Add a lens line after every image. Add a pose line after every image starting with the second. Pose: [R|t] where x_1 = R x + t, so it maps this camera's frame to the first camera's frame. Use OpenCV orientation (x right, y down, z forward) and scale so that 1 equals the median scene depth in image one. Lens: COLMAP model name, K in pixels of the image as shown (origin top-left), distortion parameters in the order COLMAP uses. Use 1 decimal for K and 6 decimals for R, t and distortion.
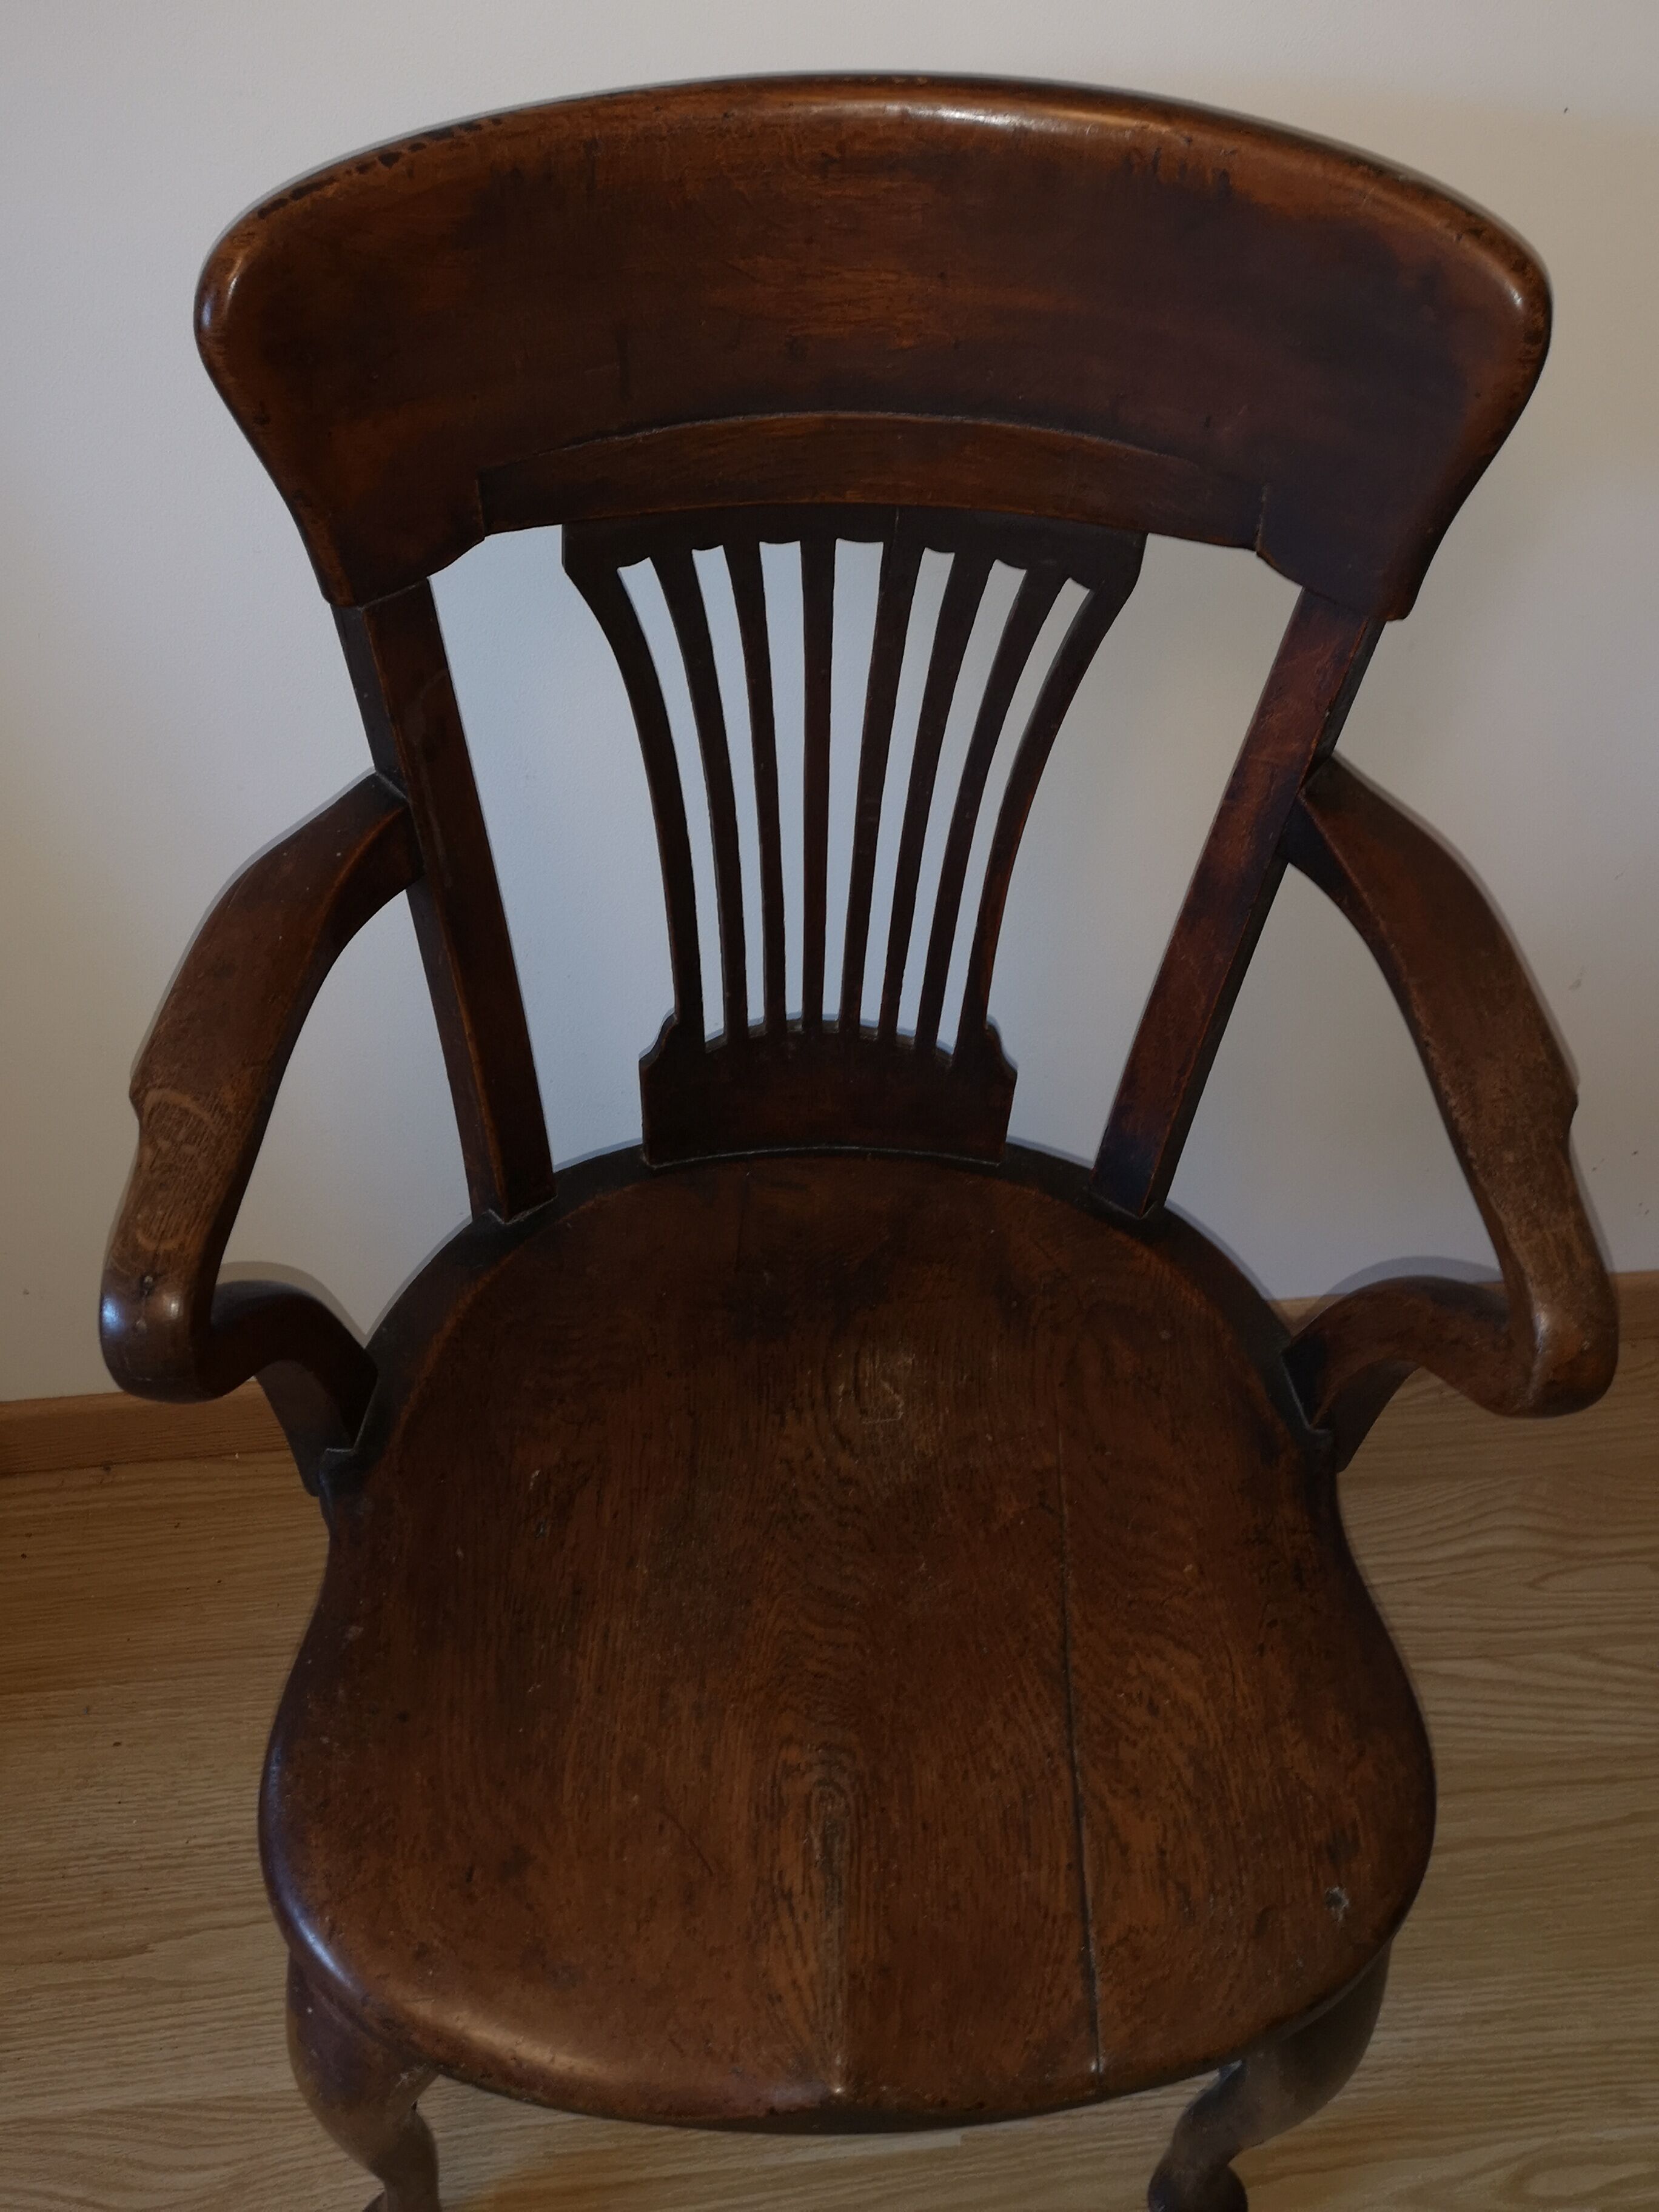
lens RADIAL K [[2234.1, 0, 829.5], [0, 2234.1, 1106.0], [0, 0, 1]] dist [0.021016, 0.005586]
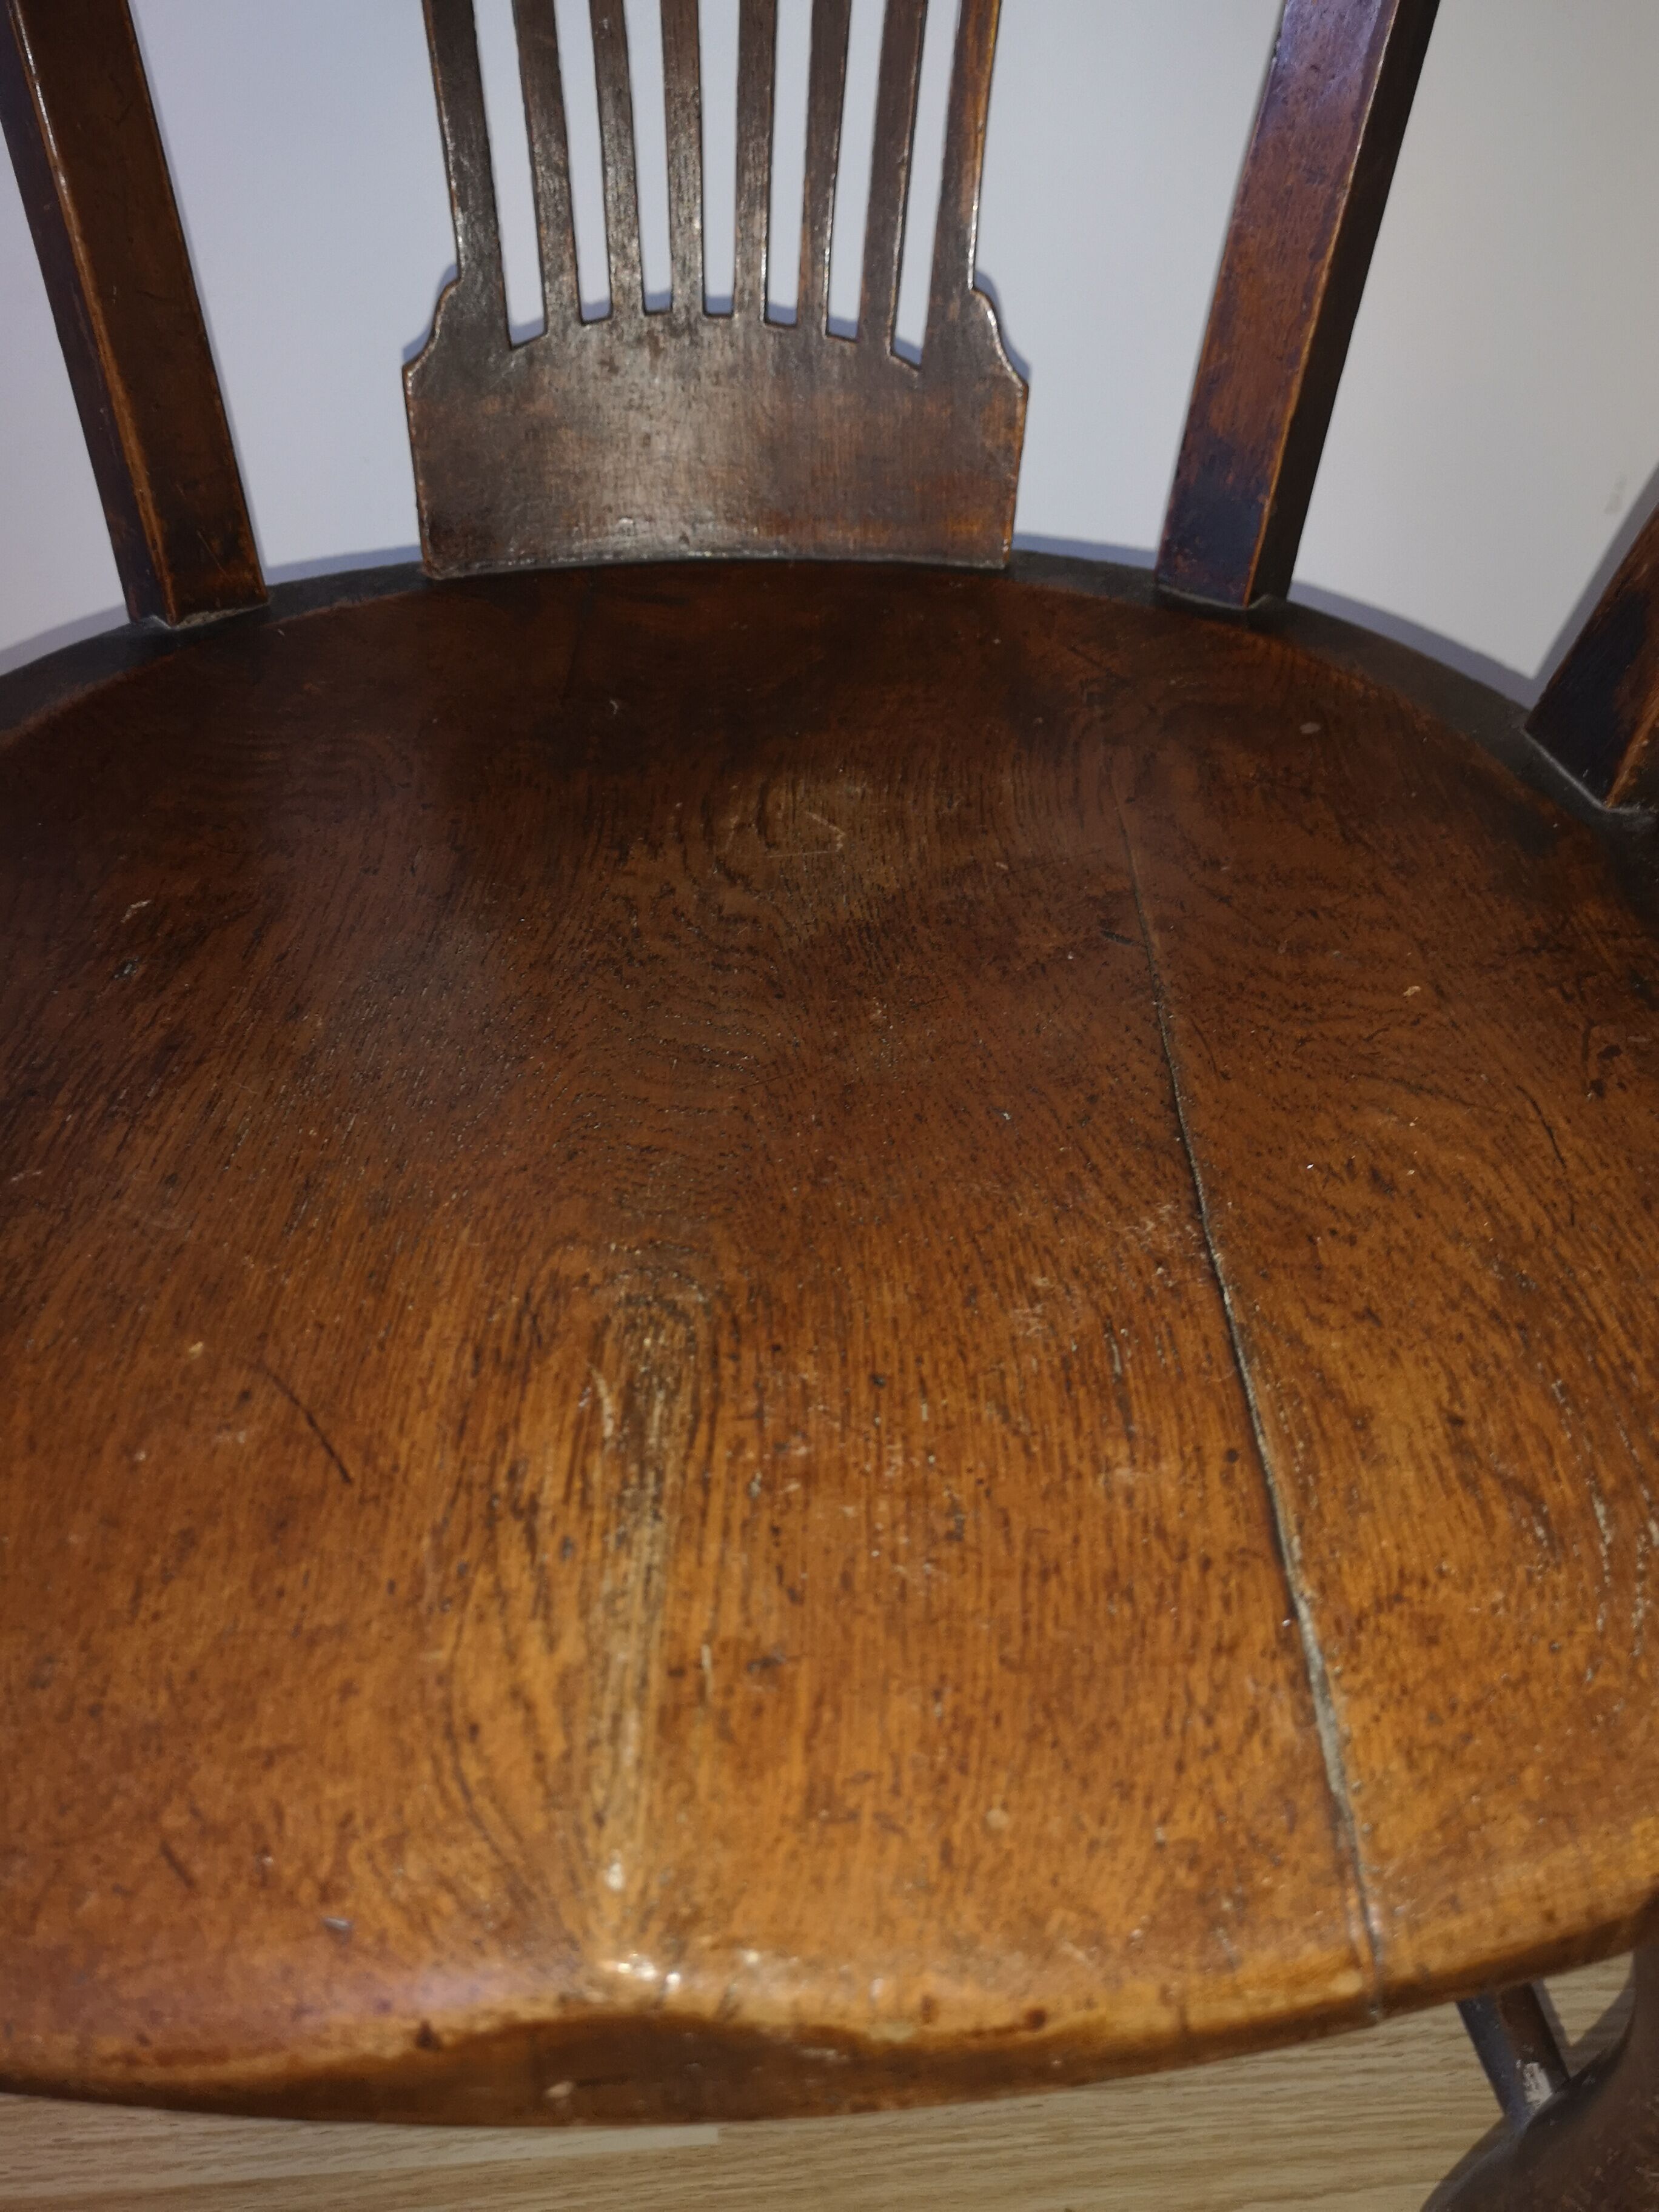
lens RADIAL K [[1972.2, 0, 829.5], [0, 1972.2, 1106.0], [0, 0, 1]] dist [0.039655, -0.048319]
pose [[0.999635, -0.024309, -0.011749, 0.038525], [0.022013, 0.985773, -0.166635, 0.324359], [0.015633, 0.166316, 0.985949, 0.612850]]
